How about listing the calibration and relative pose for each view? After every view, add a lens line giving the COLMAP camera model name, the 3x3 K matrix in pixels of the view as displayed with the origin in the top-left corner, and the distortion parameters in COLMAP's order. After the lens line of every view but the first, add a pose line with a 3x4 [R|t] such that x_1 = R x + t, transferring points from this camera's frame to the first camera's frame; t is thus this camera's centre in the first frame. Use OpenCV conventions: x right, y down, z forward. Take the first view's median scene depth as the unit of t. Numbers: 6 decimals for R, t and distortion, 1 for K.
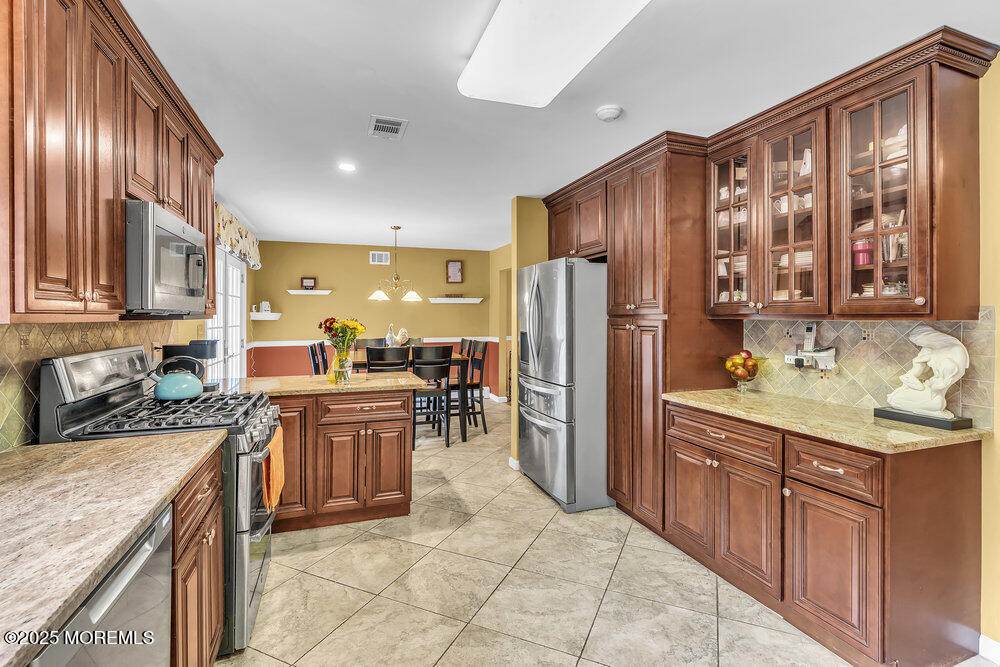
lens RADIAL K [[462.4, 0, 504.5], [0, 462.4, 316.8], [0, 0, 1]] dist [-0.007963, 0.002855]
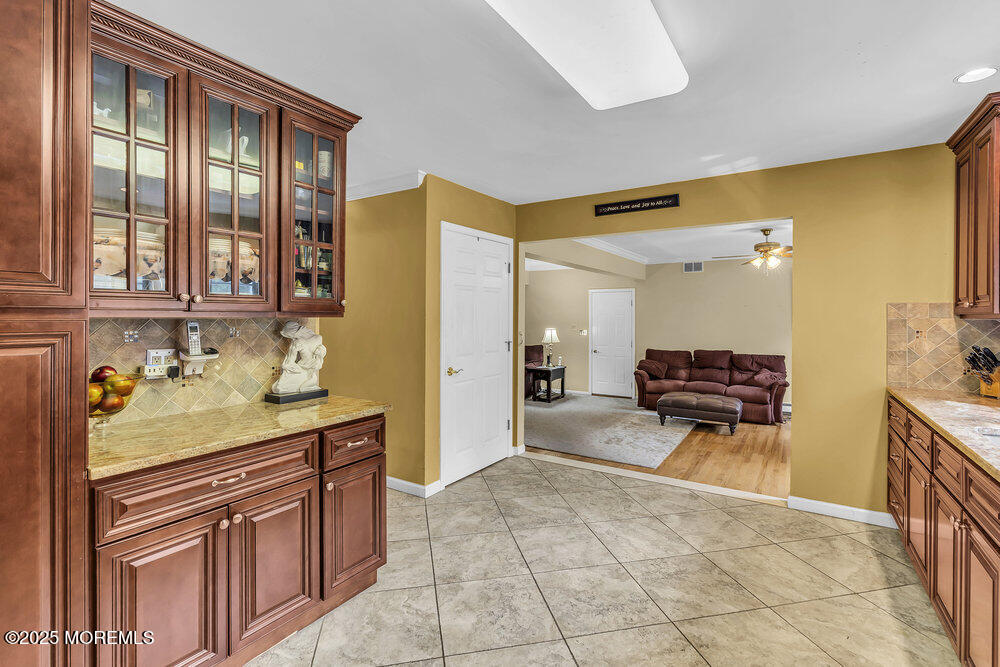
lens RADIAL K [[462.4, 0, 502.2], [0, 462.4, 312.7], [0, 0, 1]] dist [-0.007963, 0.002855]
pose [[-0.595805, 0.003284, 0.803123, -0.291965], [-0.003395, 0.999972, -0.006608, 0.000407], [-0.803122, -0.006664, -0.595777, 0.870834]]
